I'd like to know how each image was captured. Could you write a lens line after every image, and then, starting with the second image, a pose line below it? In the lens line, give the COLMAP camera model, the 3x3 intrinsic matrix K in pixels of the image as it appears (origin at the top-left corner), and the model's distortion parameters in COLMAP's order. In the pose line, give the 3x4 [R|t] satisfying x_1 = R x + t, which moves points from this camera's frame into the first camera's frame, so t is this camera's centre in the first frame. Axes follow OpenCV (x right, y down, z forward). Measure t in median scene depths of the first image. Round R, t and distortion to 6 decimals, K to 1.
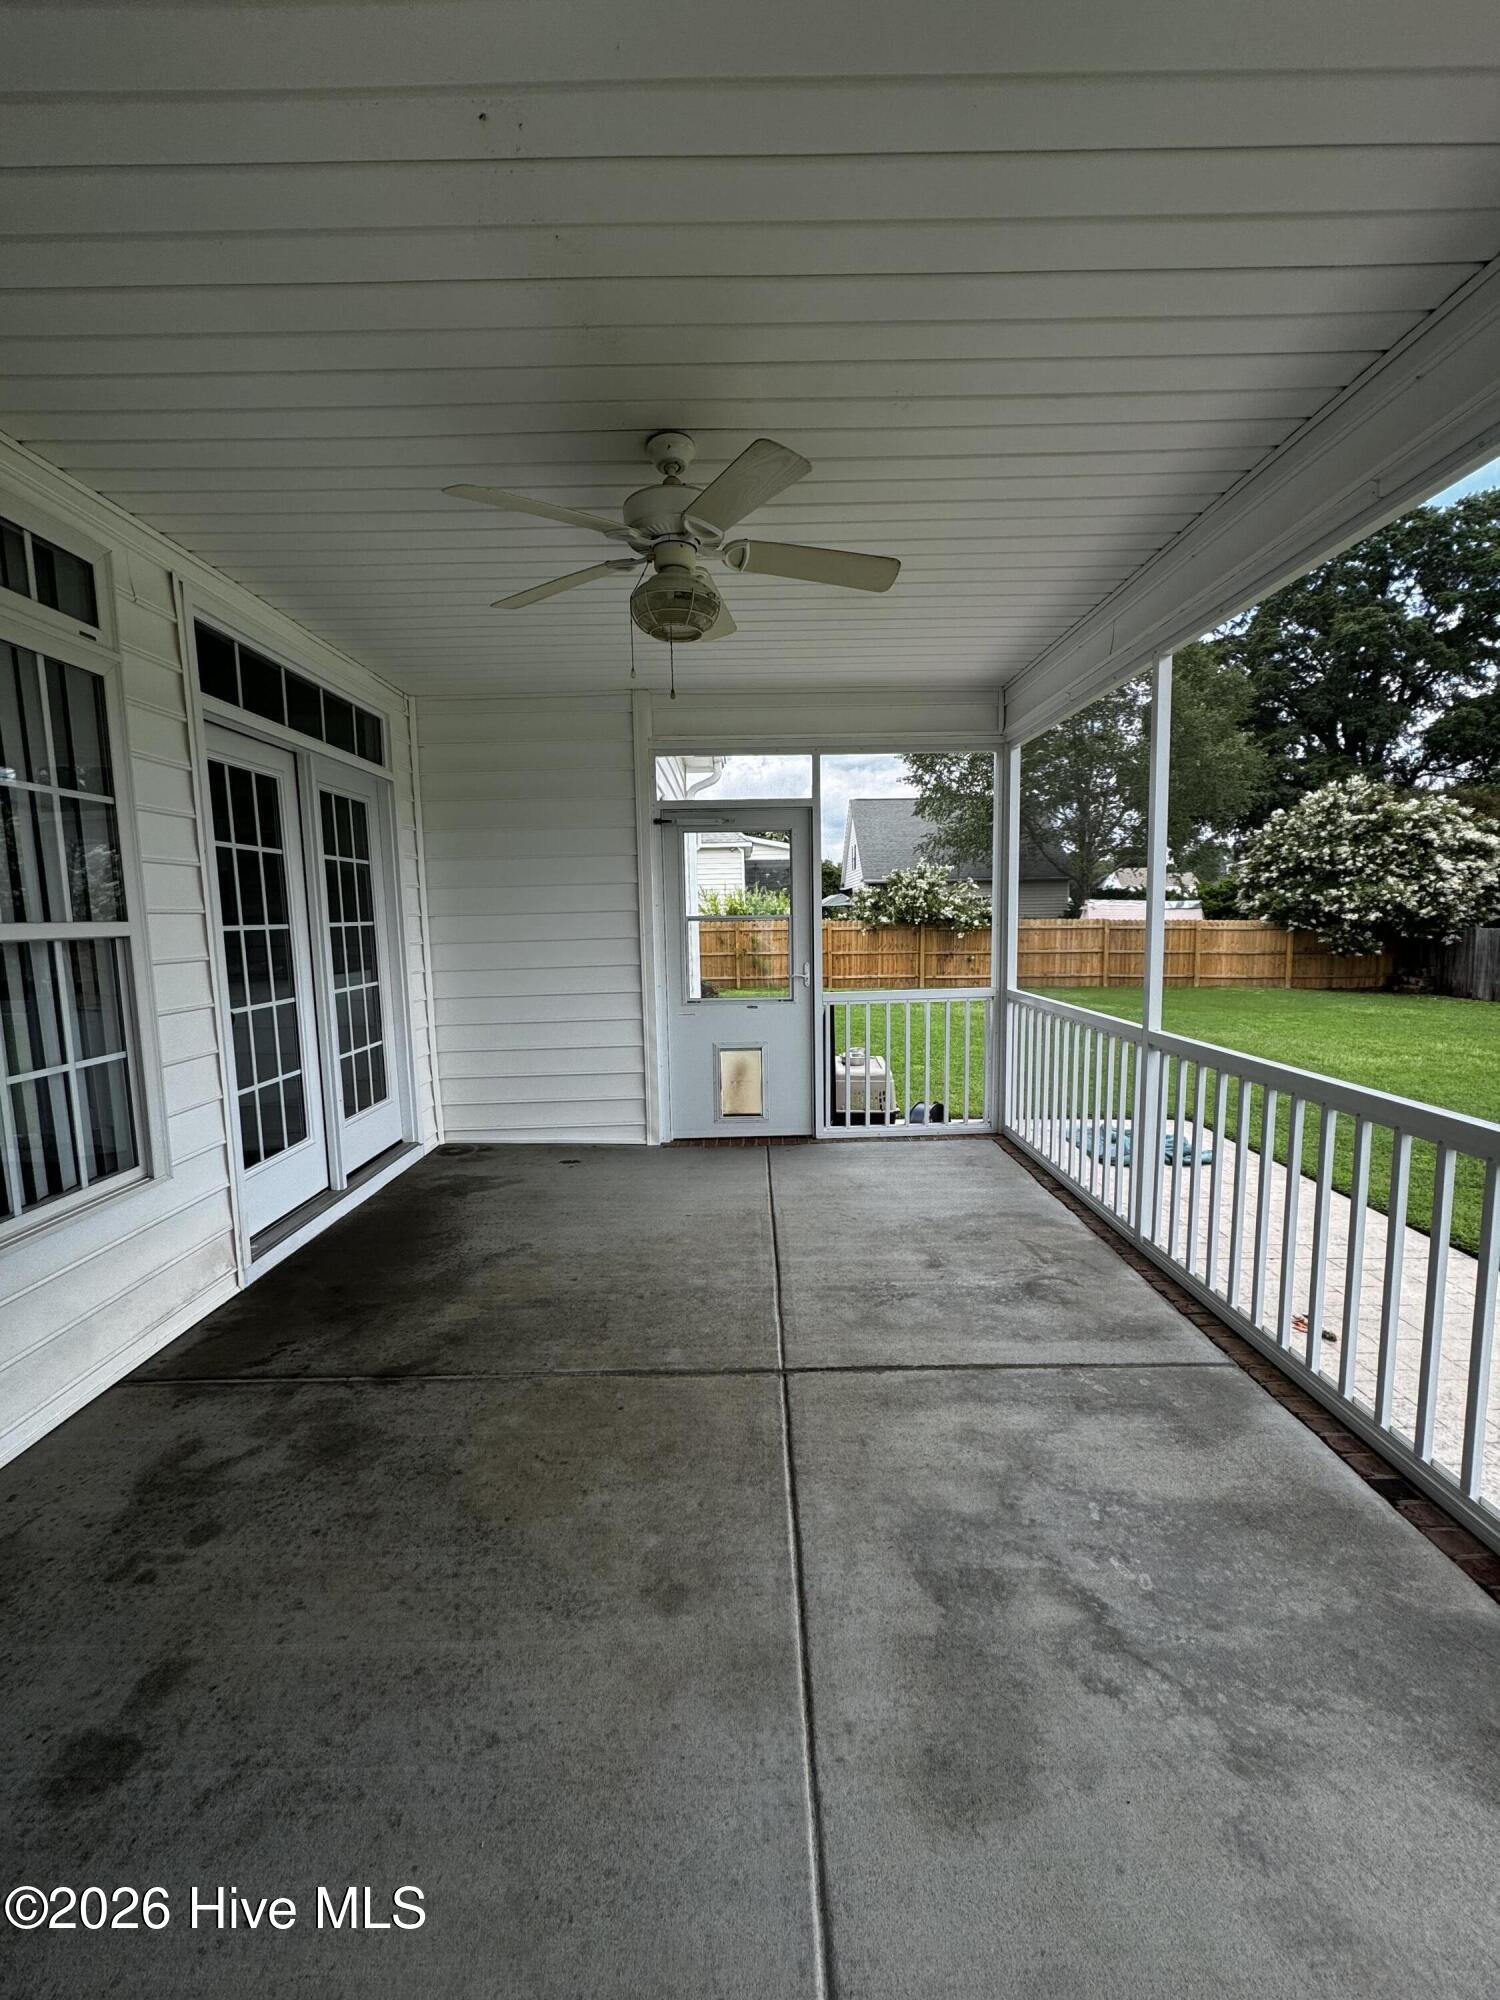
lens RADIAL K [[788.7, 0, 750.0], [0, 788.7, 1000.0], [0, 0, 1]] dist [-0.002376, 0.000294]
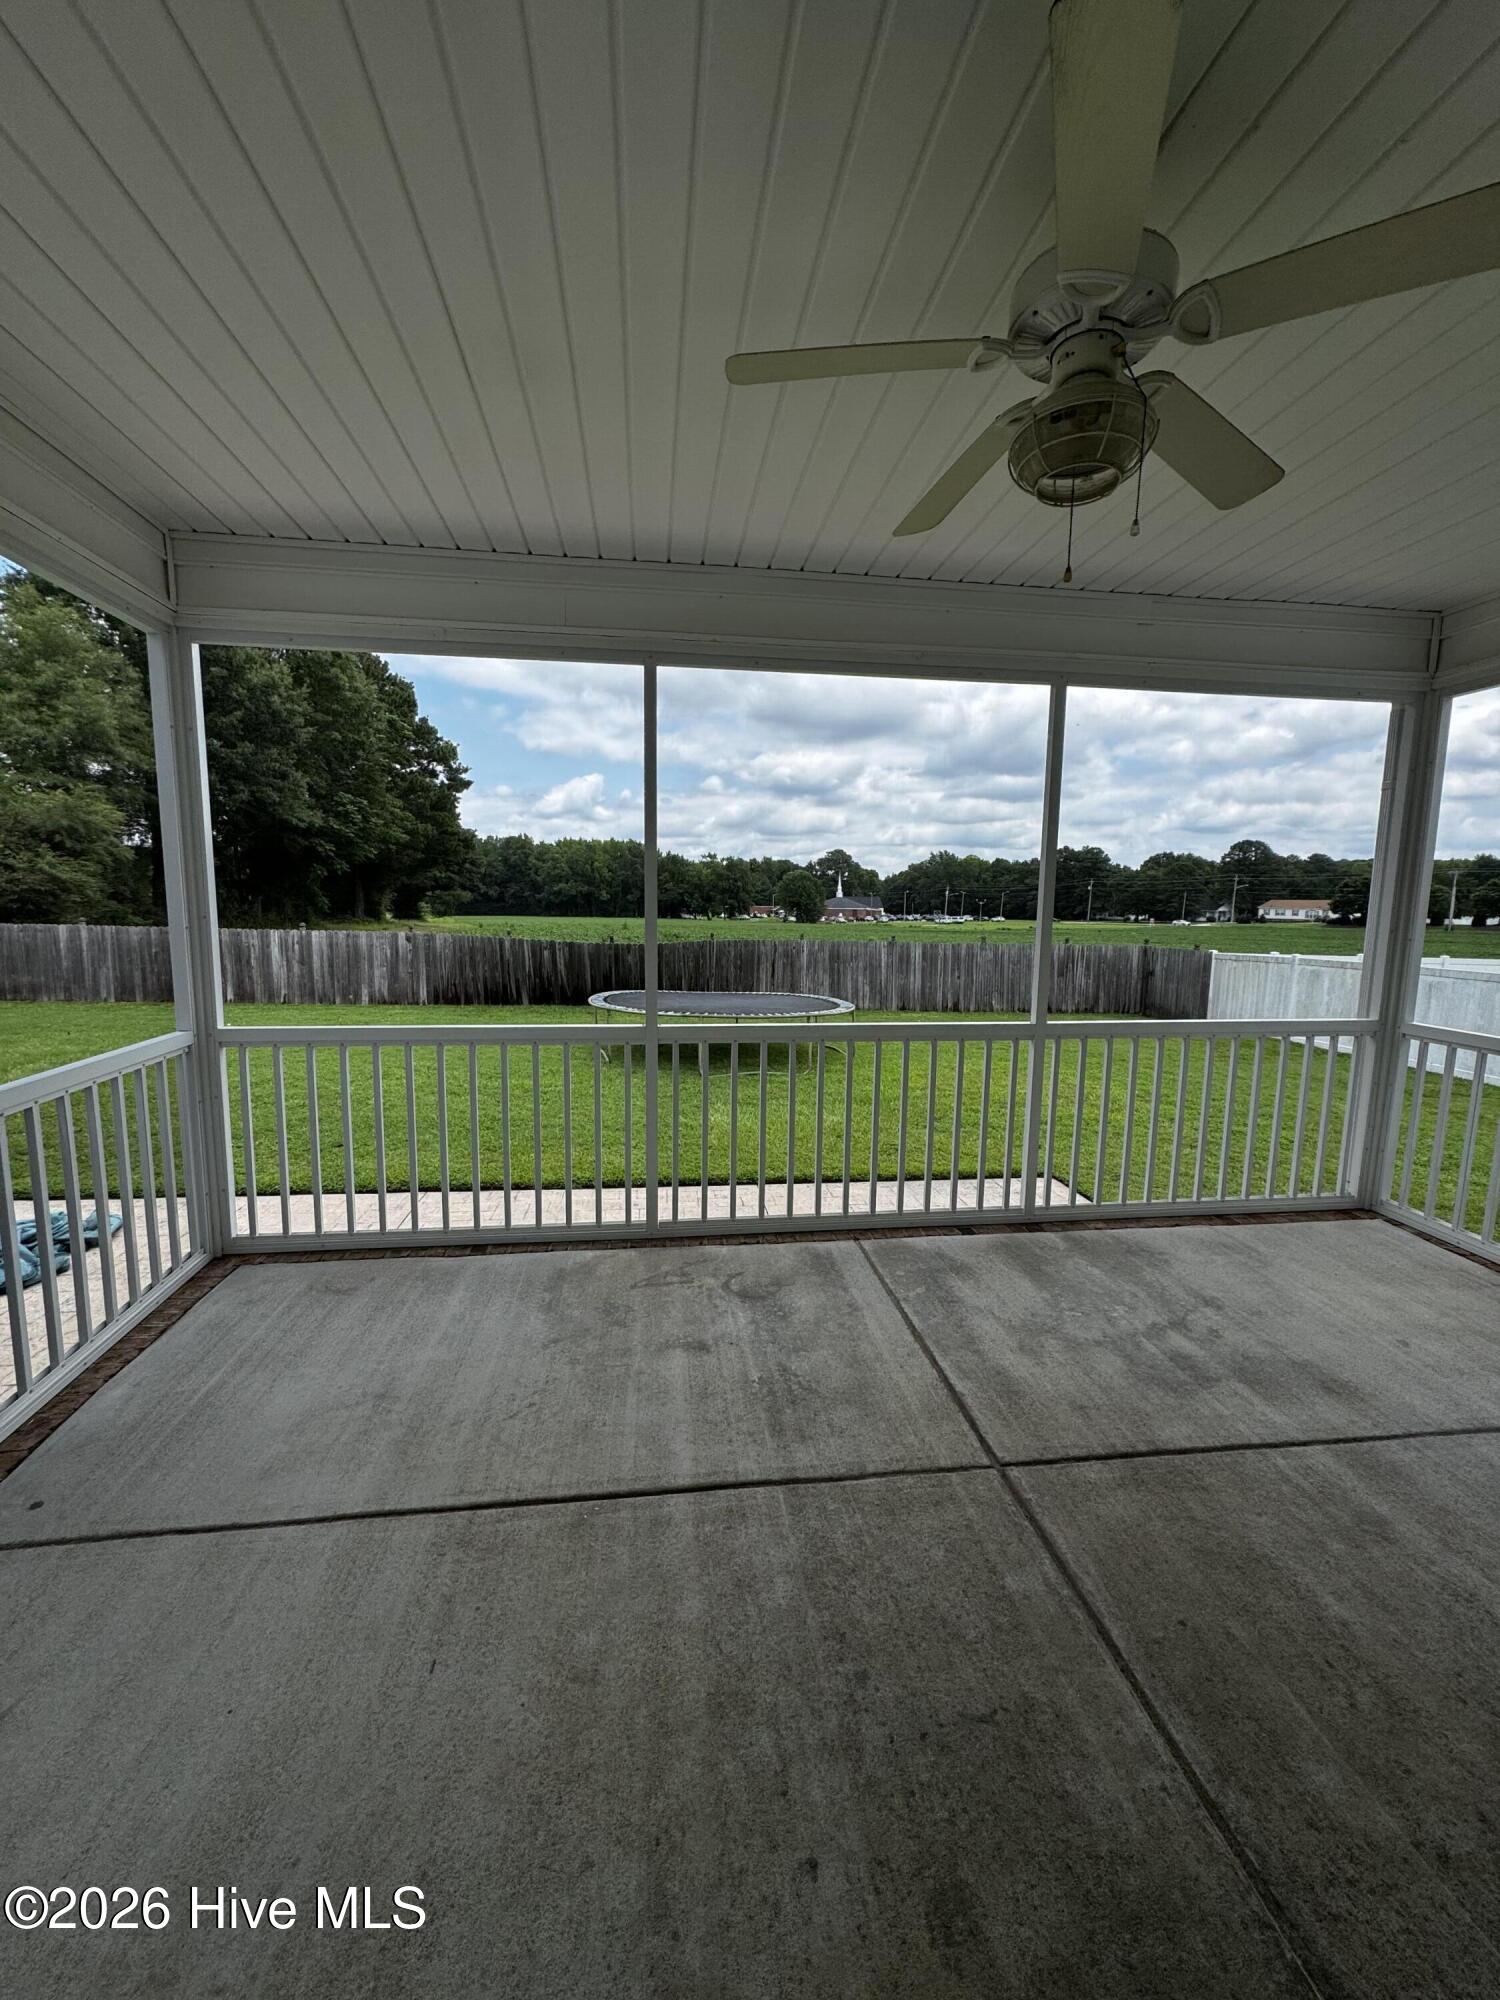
lens RADIAL K [[788.7, 0, 750.0], [0, 788.7, 1000.0], [0, 0, 1]] dist [-0.002376, 0.000294]
pose [[-0.116230, -0.108801, 0.987245, -0.611549], [0.096321, 0.988062, 0.120231, -0.125995], [-0.988541, 0.109067, -0.104363, 1.131990]]
